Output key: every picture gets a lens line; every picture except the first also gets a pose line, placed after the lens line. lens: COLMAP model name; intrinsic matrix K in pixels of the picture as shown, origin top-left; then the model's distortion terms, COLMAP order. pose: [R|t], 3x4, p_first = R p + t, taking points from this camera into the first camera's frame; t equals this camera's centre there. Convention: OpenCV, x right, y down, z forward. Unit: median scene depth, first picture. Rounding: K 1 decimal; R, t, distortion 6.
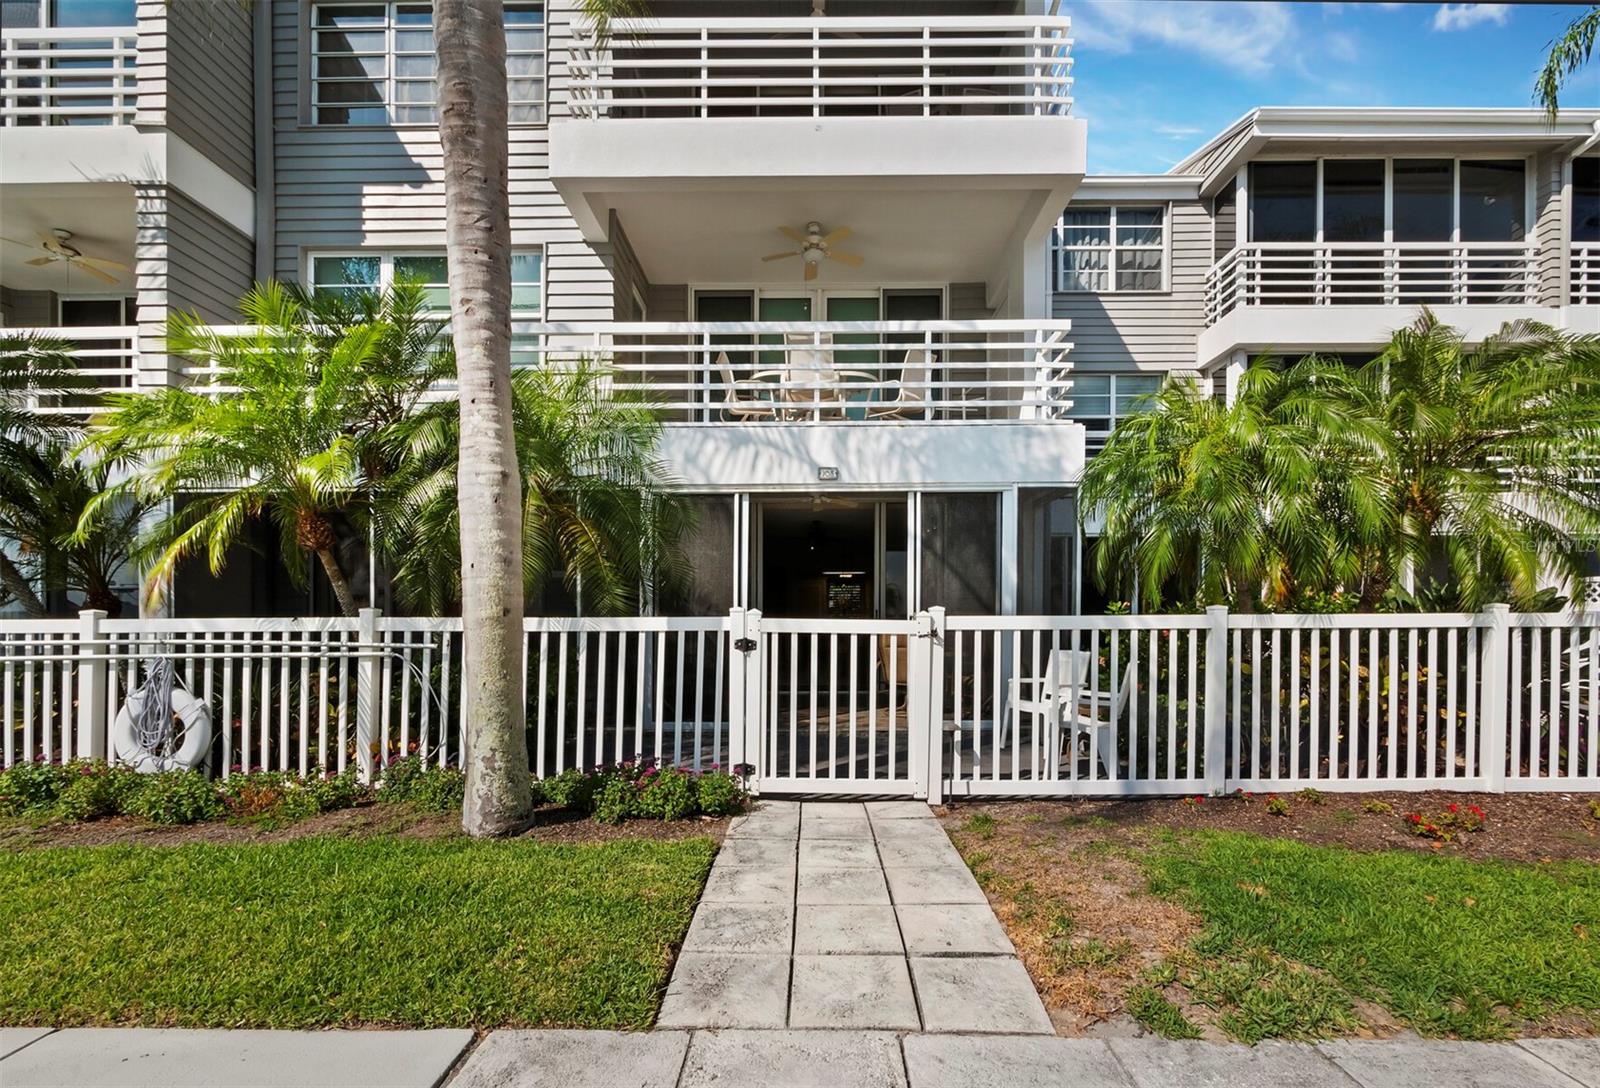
lens RADIAL K [[692.9, 0, 807.1], [0, 692.9, 646.6], [0, 0, 1]] dist [-0.019023, 0.006173]
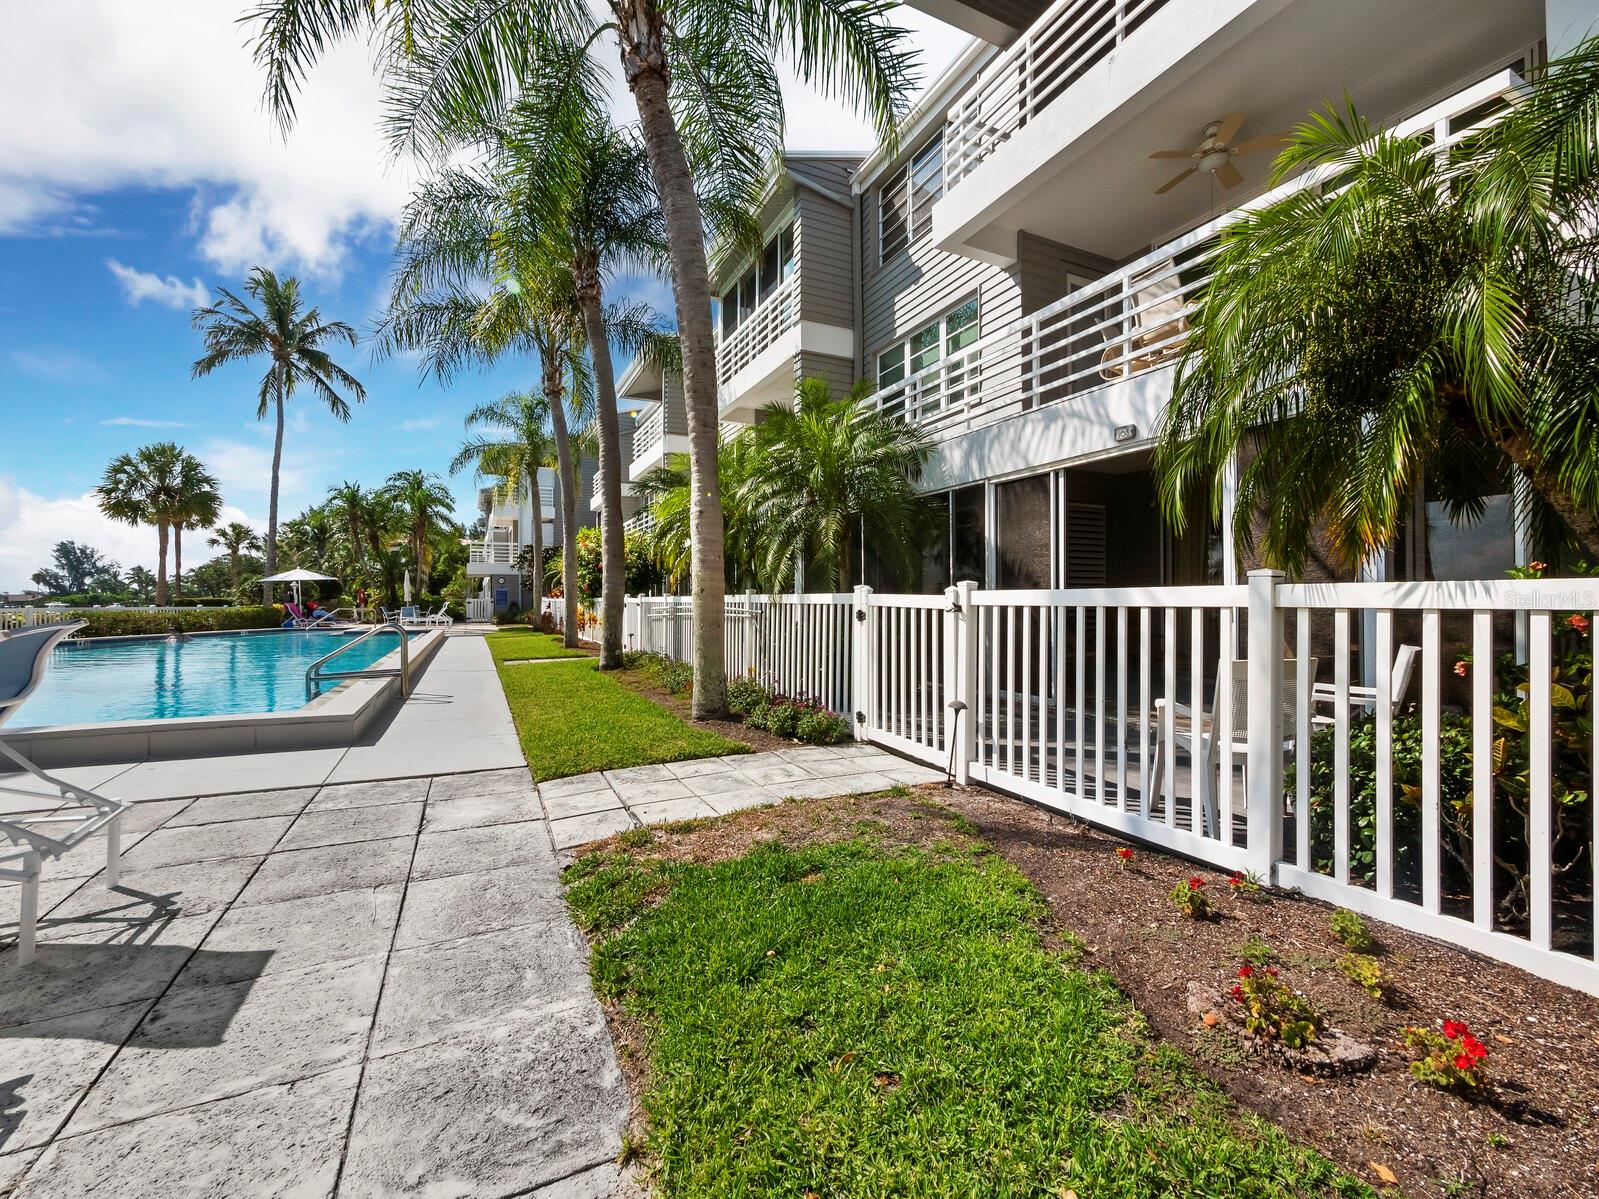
lens RADIAL K [[681.9, 0, 804.3], [0, 681.9, 600.4], [0, 0, 1]] dist [-0.001601, -0.000131]
pose [[0.434729, 0.003017, -0.900556, 0.921742], [-0.033719, 0.999348, -0.012929, -0.010336], [0.899930, 0.035986, 0.434547, 0.358731]]
